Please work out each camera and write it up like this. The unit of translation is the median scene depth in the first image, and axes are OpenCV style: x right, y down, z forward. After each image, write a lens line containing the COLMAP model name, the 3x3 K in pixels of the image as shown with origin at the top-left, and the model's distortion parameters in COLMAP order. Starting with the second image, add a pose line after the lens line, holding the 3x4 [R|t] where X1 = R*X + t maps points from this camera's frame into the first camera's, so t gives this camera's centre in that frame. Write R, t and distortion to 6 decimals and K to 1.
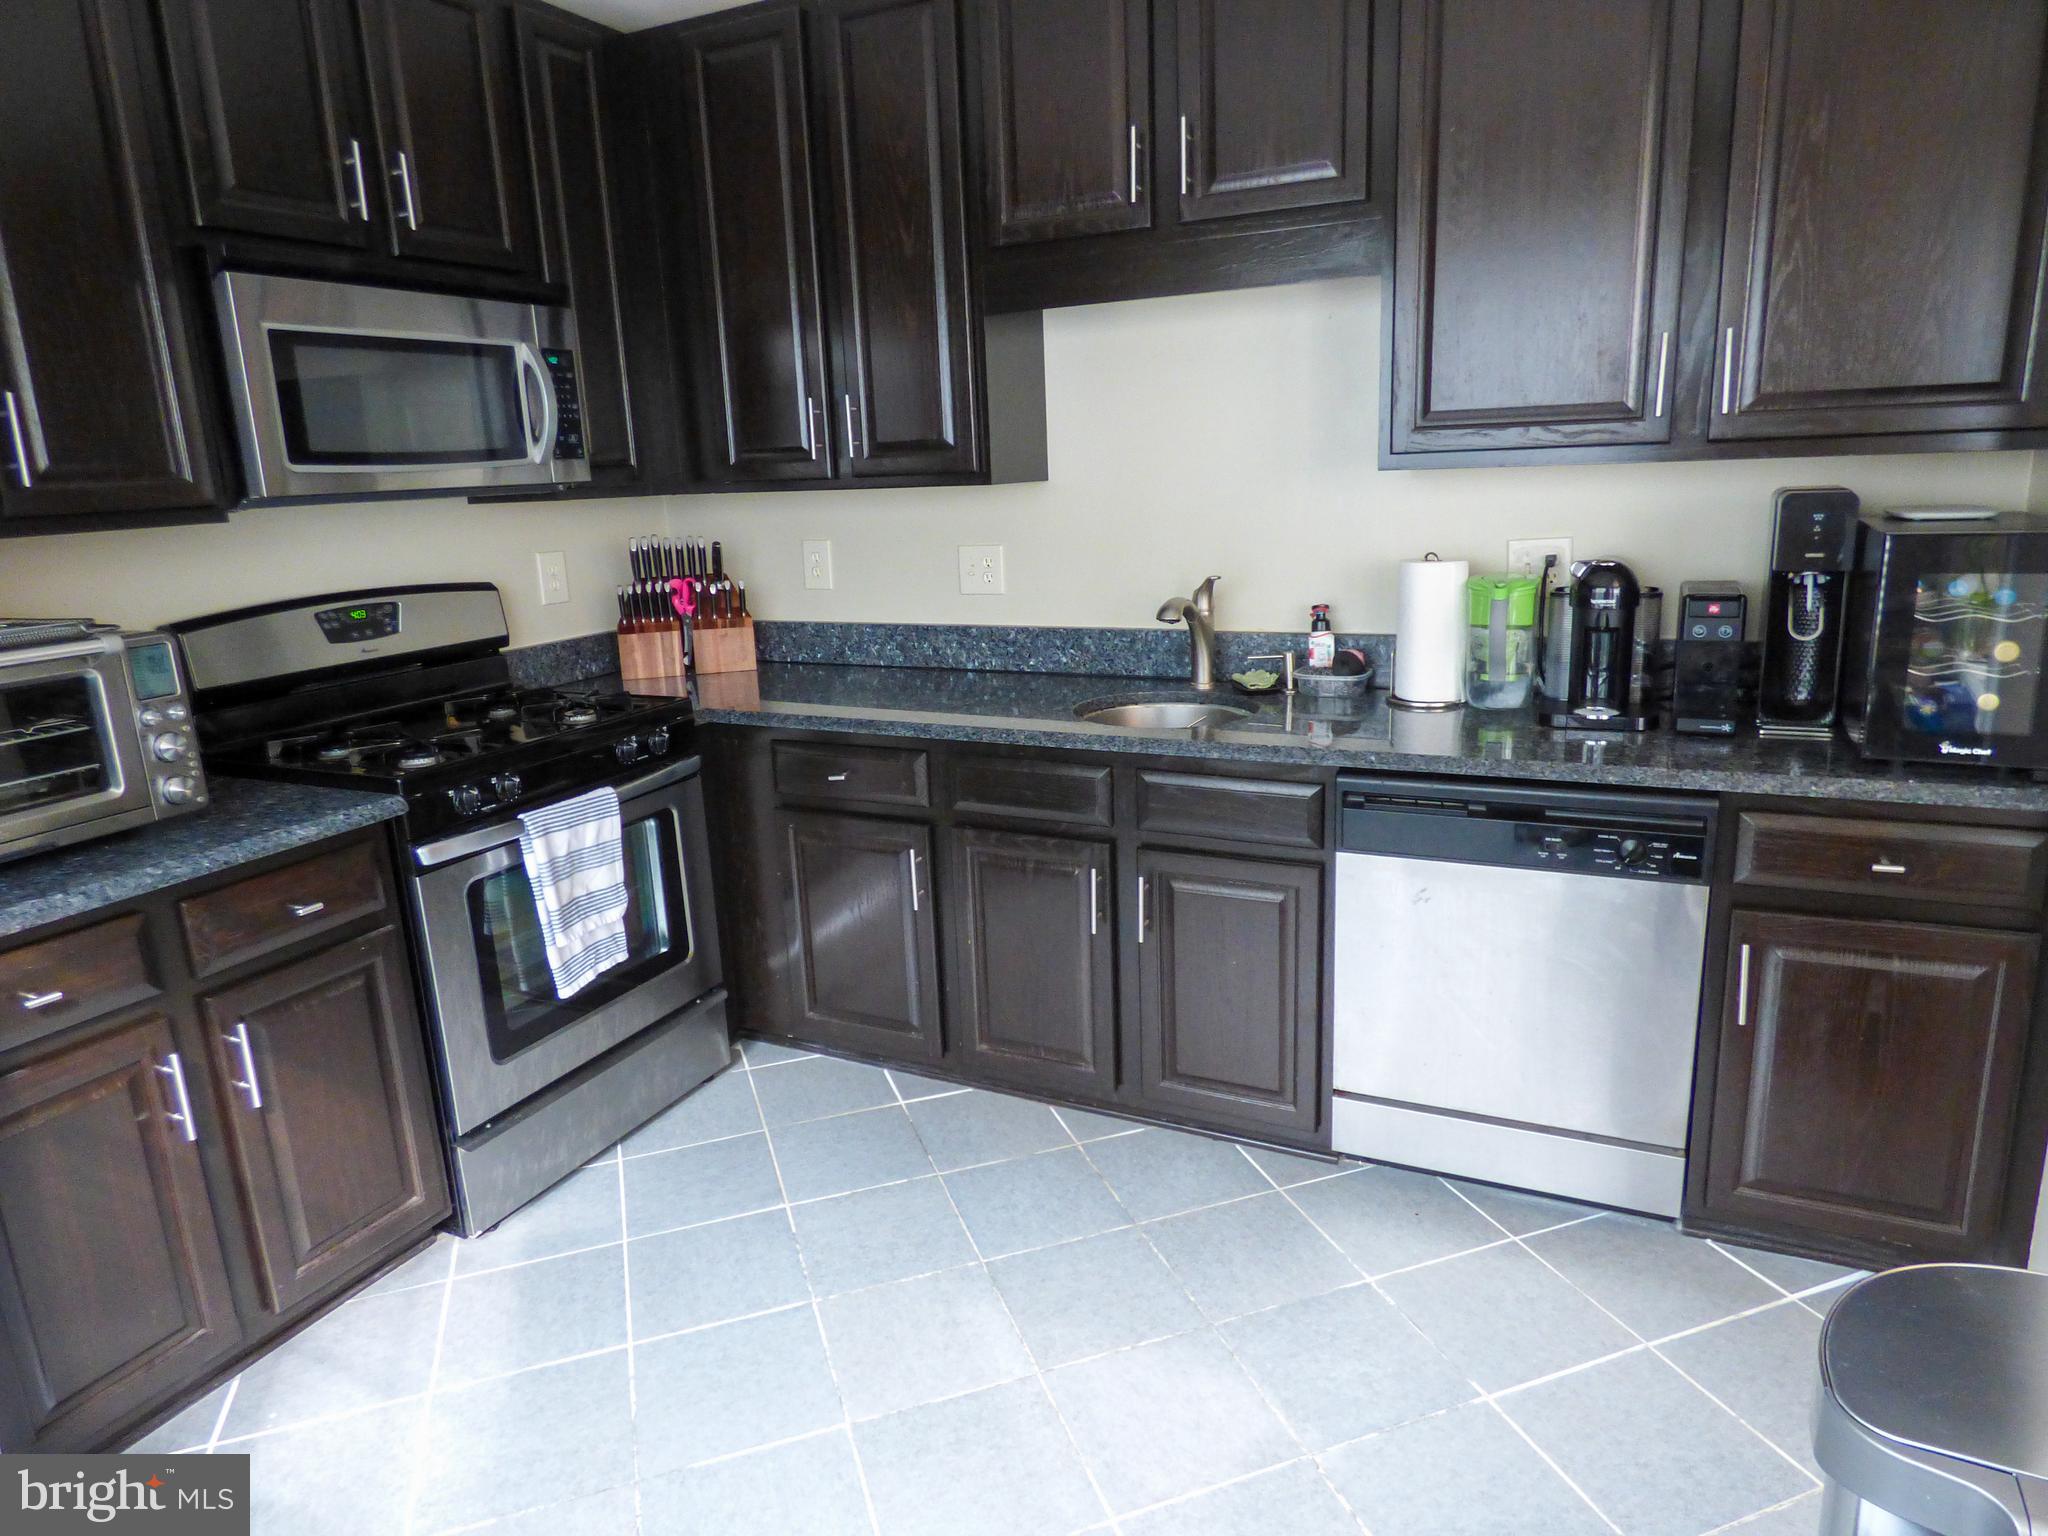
lens RADIAL K [[1267.2, 0, 1025.7], [0, 1267.2, 764.5], [0, 0, 1]] dist [-0.005505, -0.000824]
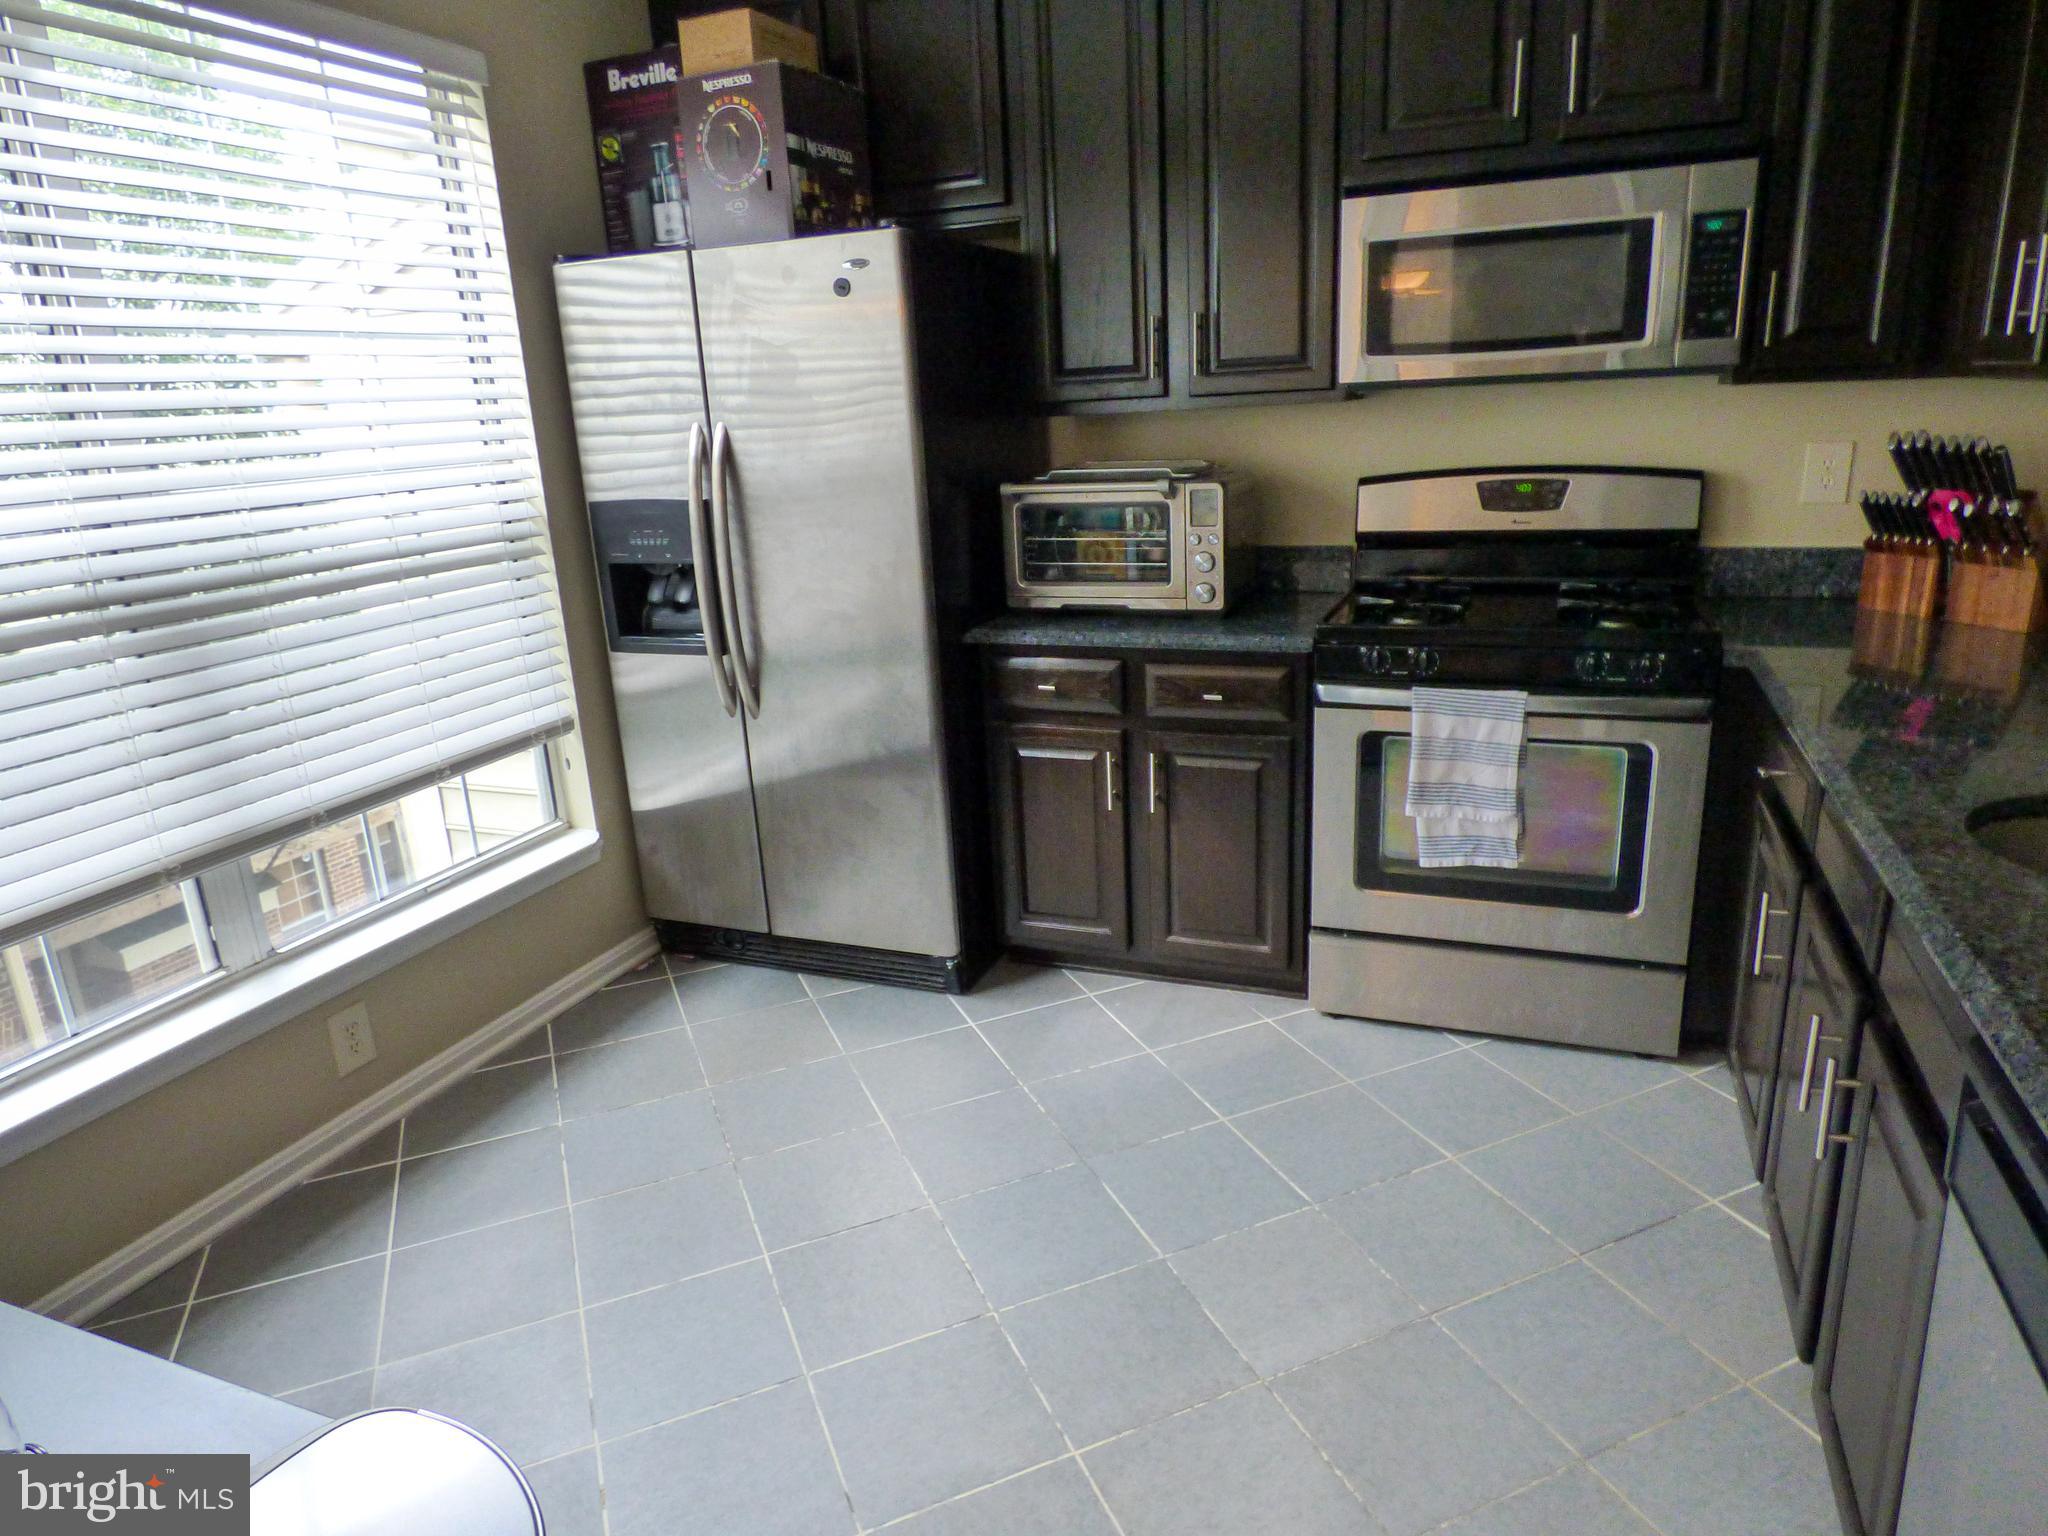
lens RADIAL K [[1267.2, 0, 1022.4], [0, 1267.2, 766.3], [0, 0, 1]] dist [-0.005505, -0.000824]
pose [[0.071104, 0.317370, -0.945632, 0.553126], [-0.190791, 0.934855, 0.299407, -0.139600], [0.979052, 0.159129, 0.127024, 0.482649]]
